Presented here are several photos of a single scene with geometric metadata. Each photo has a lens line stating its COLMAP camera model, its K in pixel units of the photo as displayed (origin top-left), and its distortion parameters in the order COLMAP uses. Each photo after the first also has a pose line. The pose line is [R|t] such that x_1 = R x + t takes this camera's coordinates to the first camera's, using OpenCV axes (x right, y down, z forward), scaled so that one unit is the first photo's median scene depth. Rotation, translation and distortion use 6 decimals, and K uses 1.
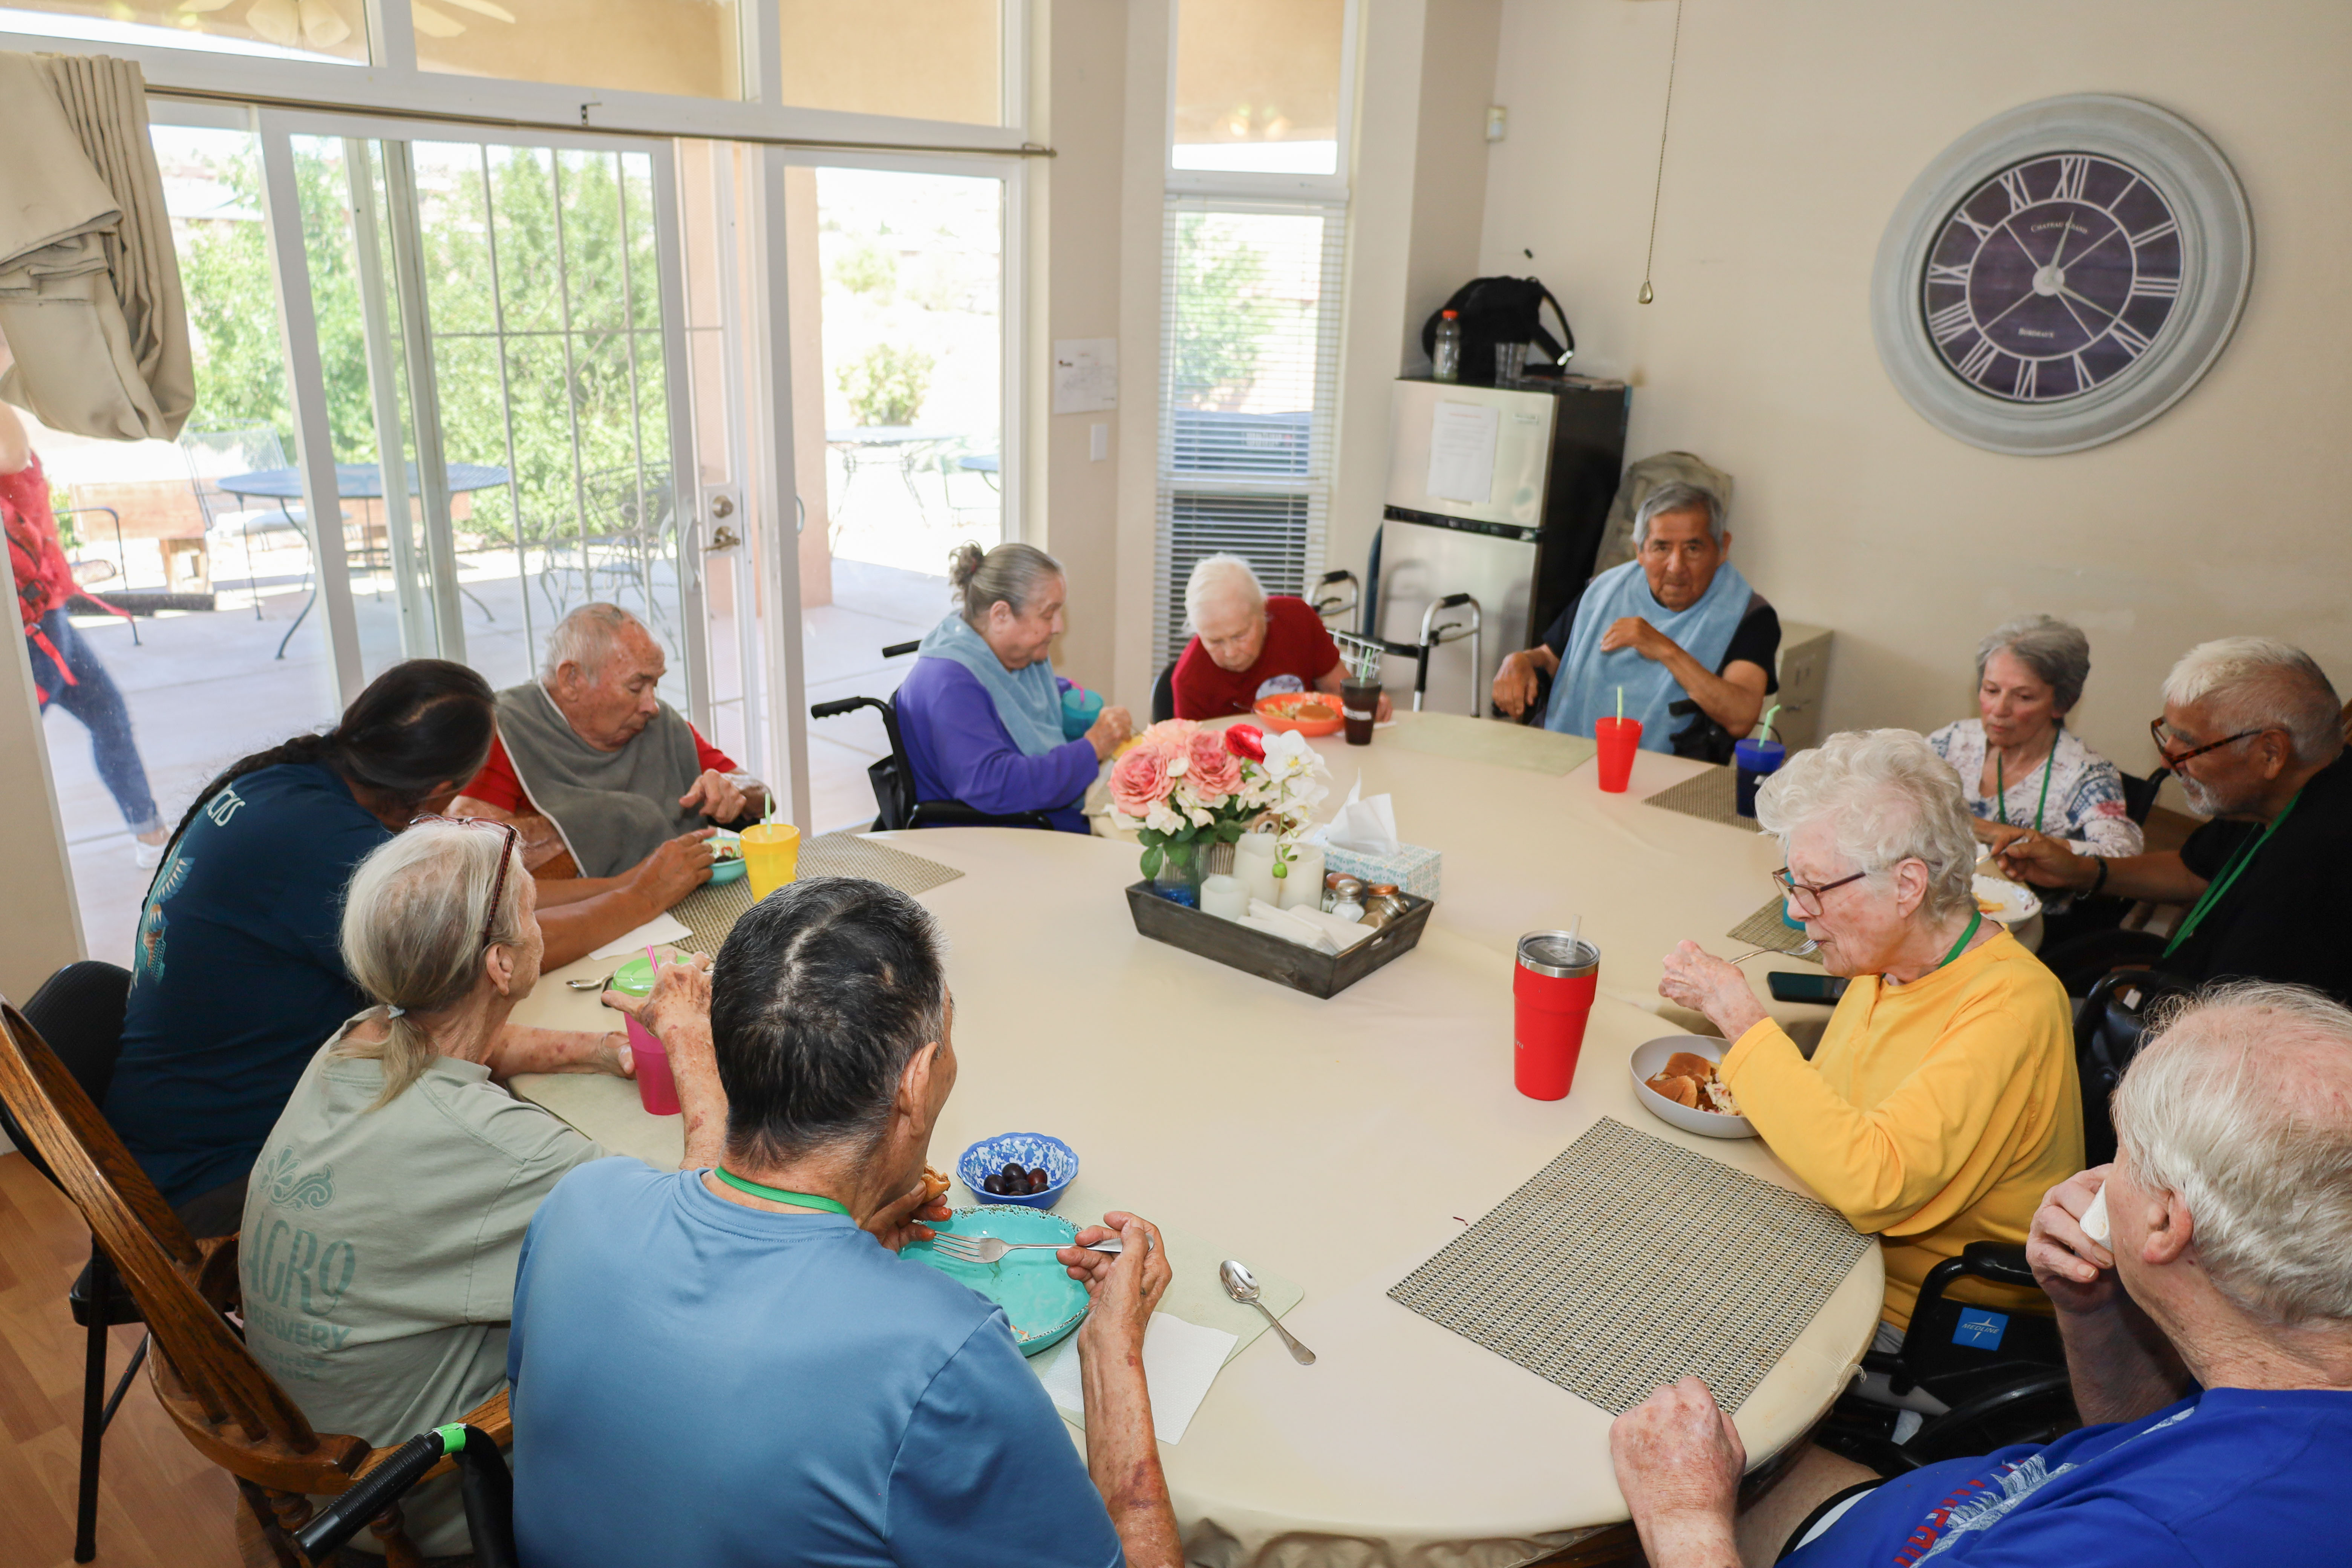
lens RADIAL K [[1597.9, 0, 1196.5], [0, 1597.9, 797.8], [0, 0, 1]] dist [-0.029539, 0.008336]
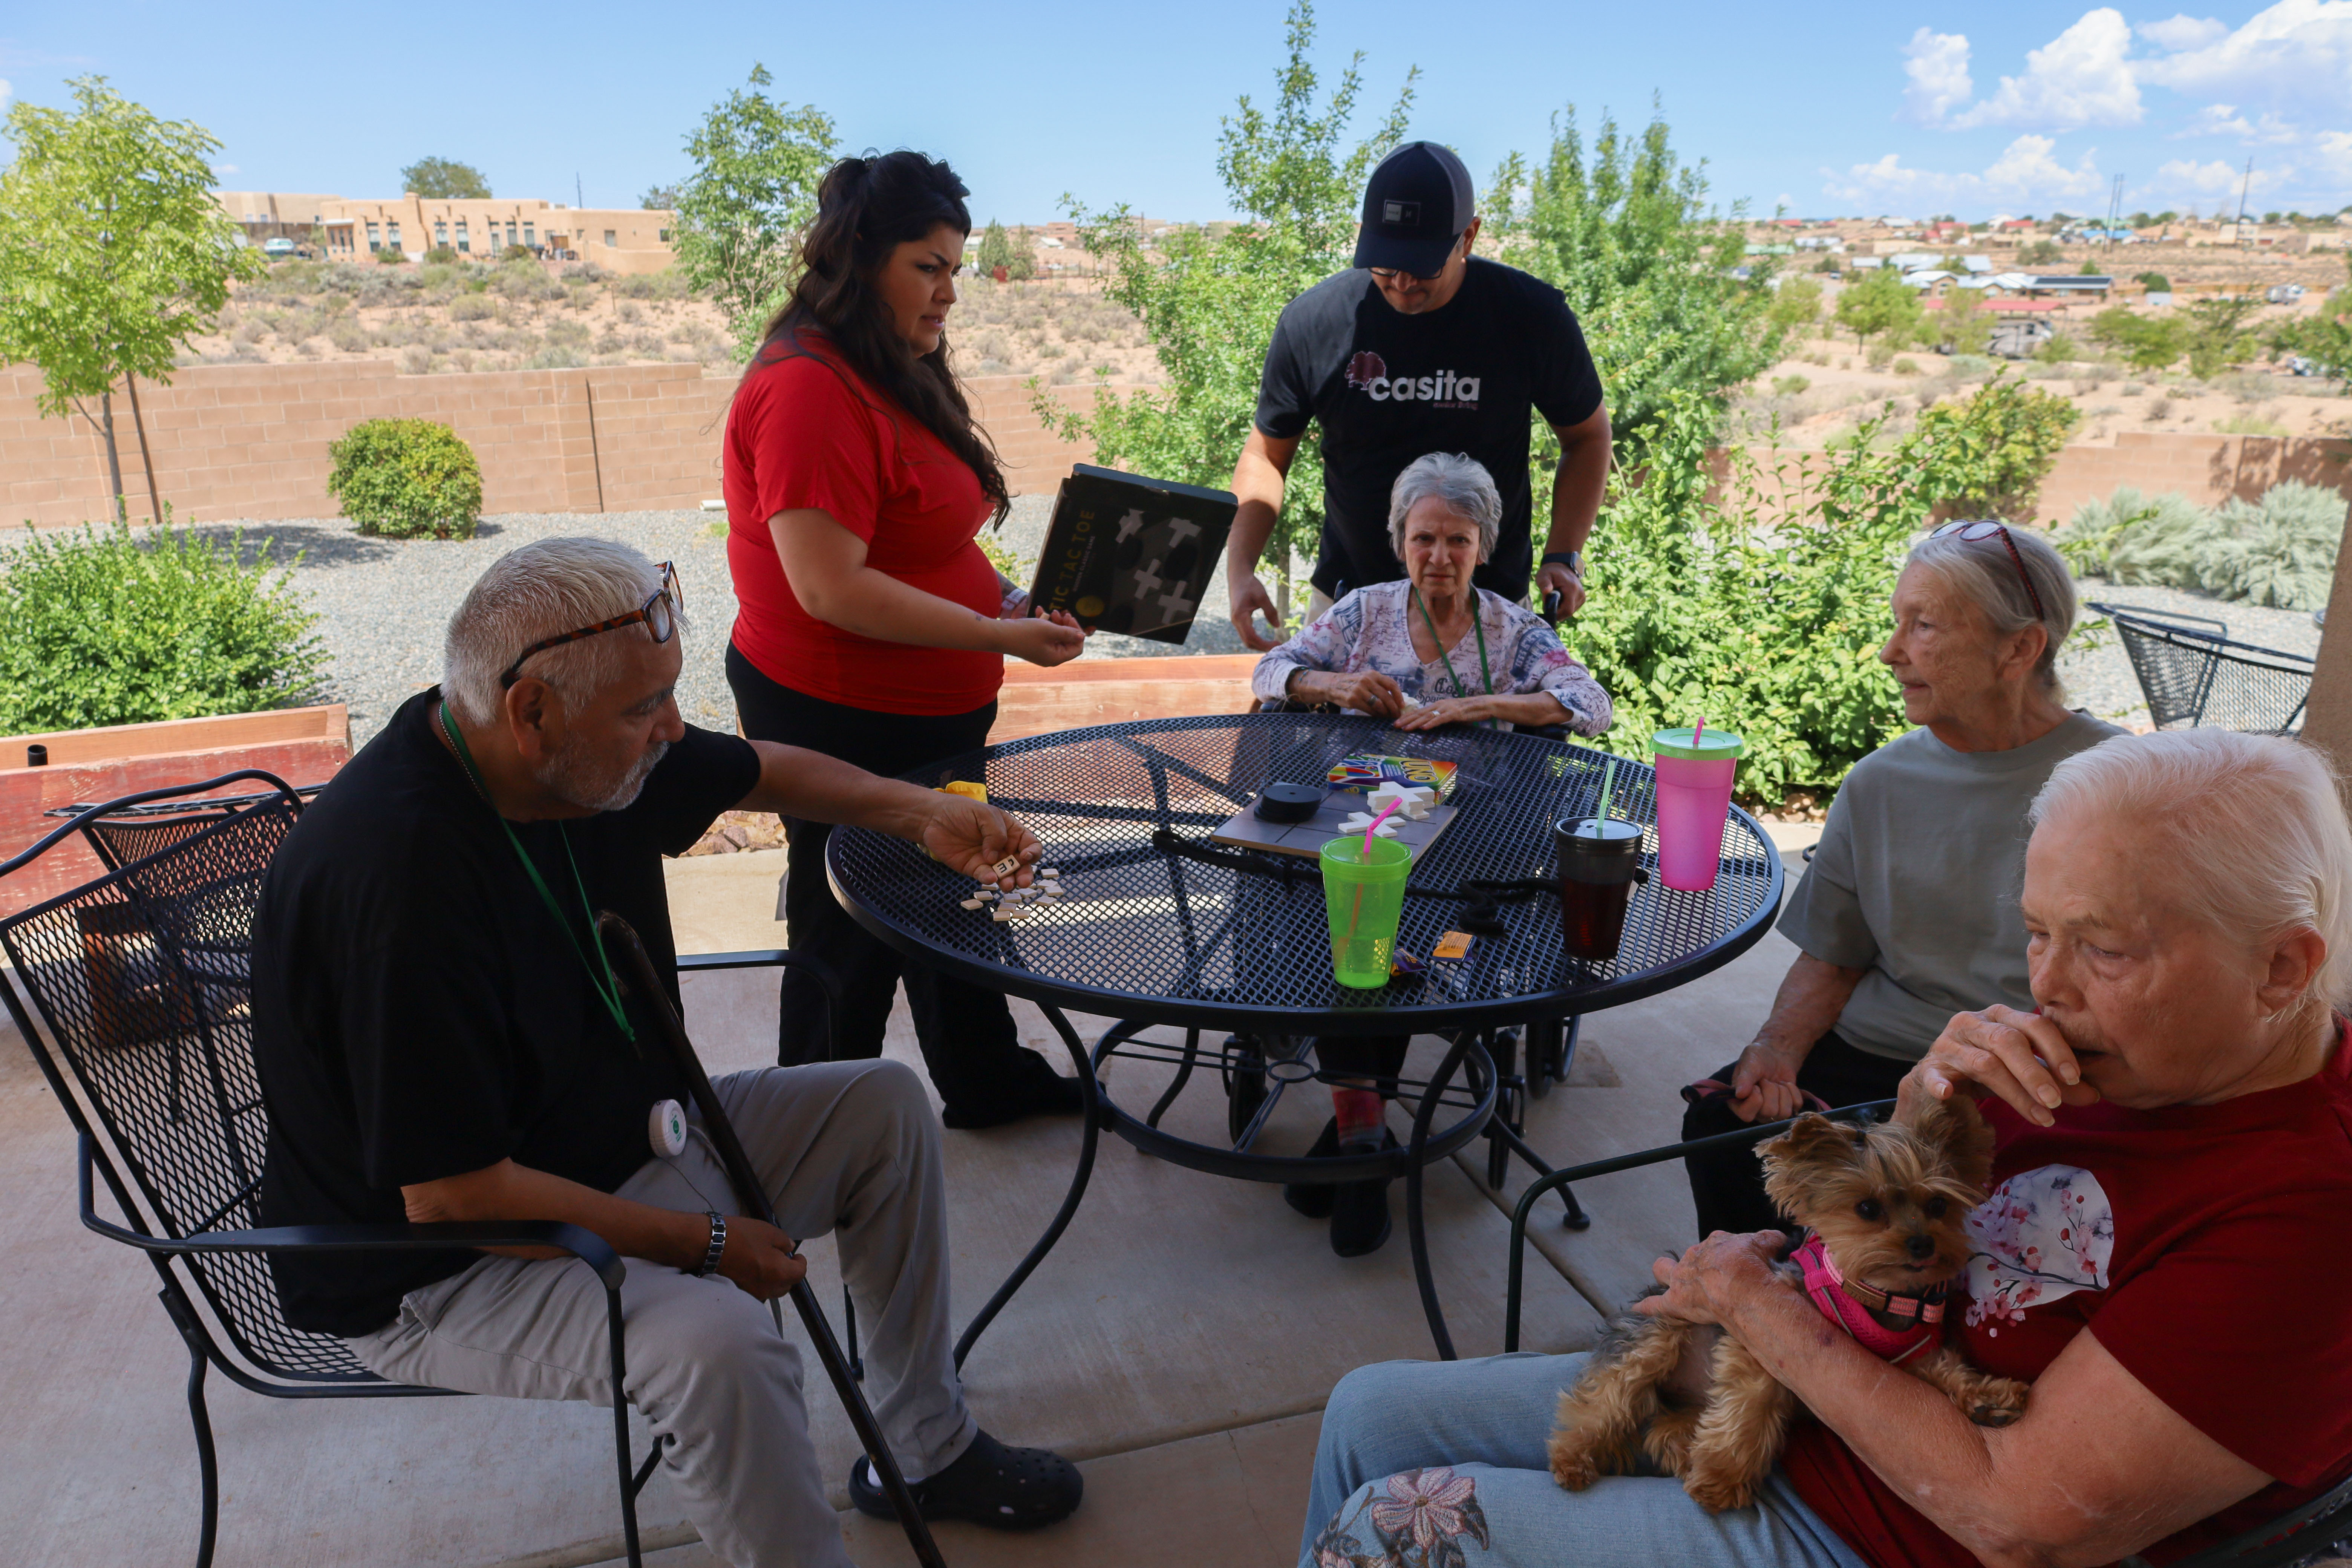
lens RADIAL K [[1597.9, 0, 1185.5], [0, 1597.9, 794.2], [0, 0, 1]] dist [-0.029539, 0.008336]
pose [[0.839670, 0.127604, -0.527894, -0.169674], [-0.143338, 0.989610, 0.011217, -0.092089], [0.523840, 0.066248, 0.849236, 0.326485]]
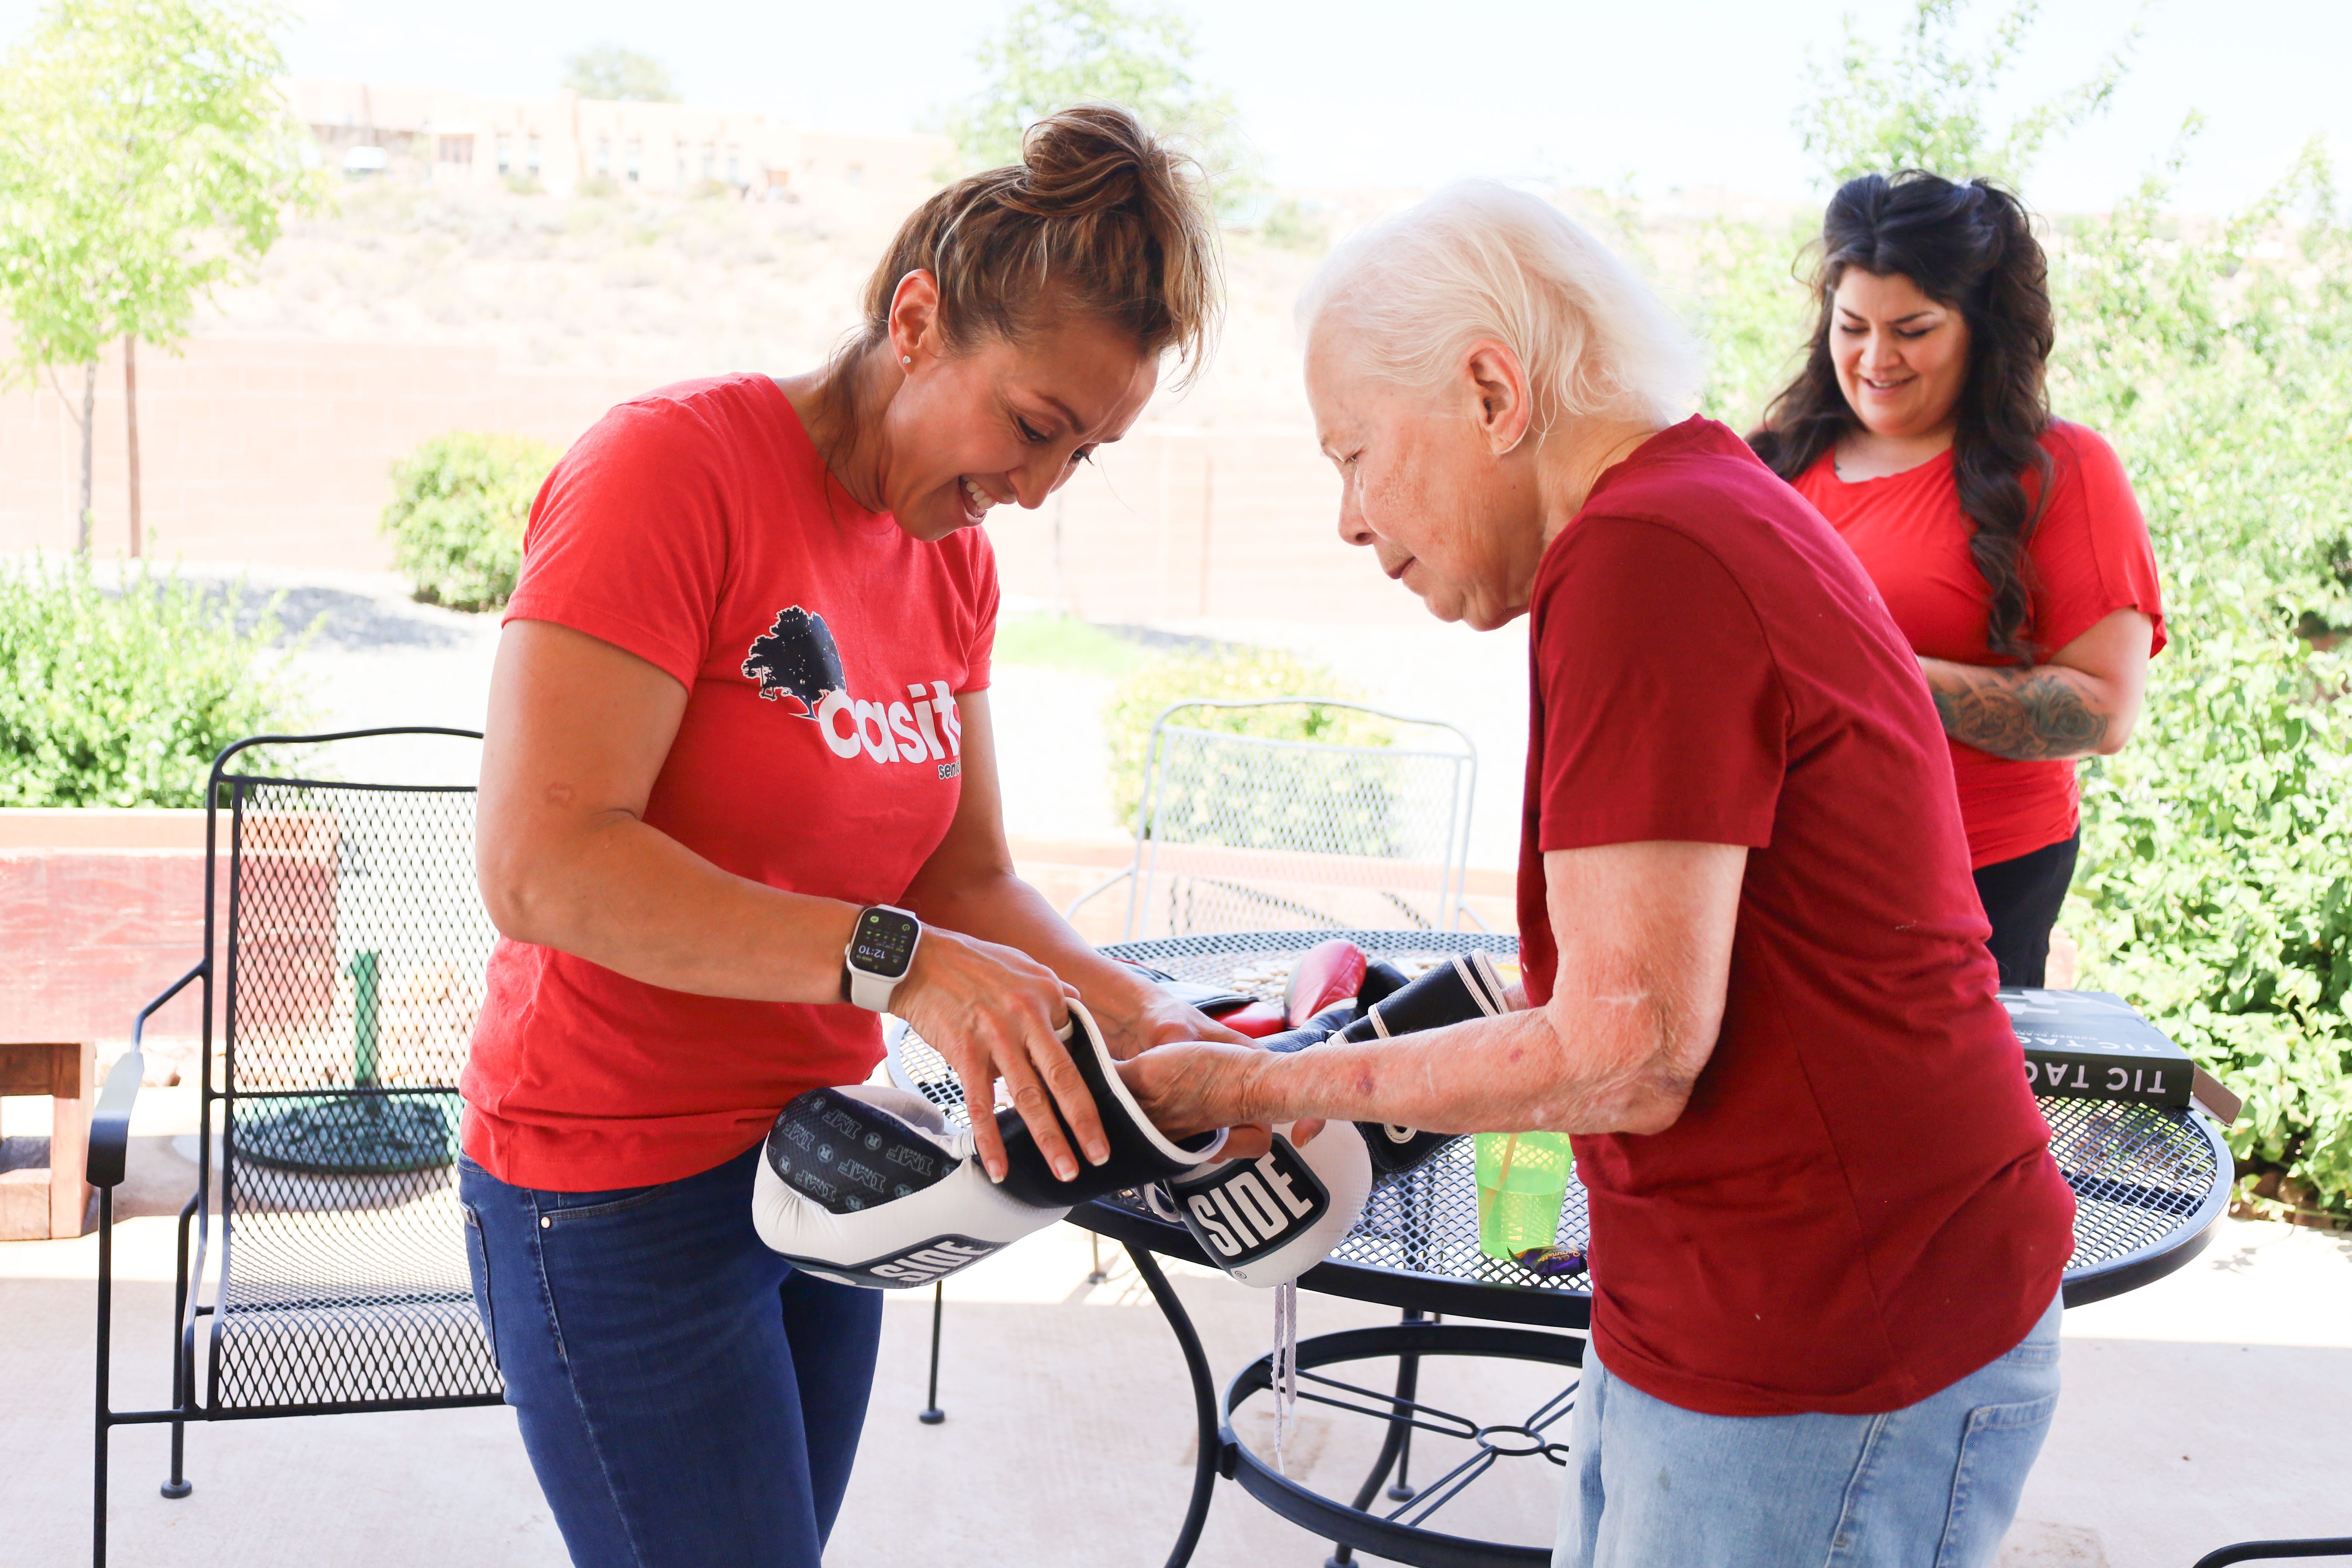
lens RADIAL K [[2765.1, 0, 1167.2], [0, 2765.1, 778.3], [0, 0, 1]] dist [-0.027015, 0.000000]
pose [[0.703015, 0.127664, -0.699623, -0.136894], [-0.252819, 0.964359, -0.078072, -0.088104], [0.664720, 0.231763, 0.710234, 0.311061]]
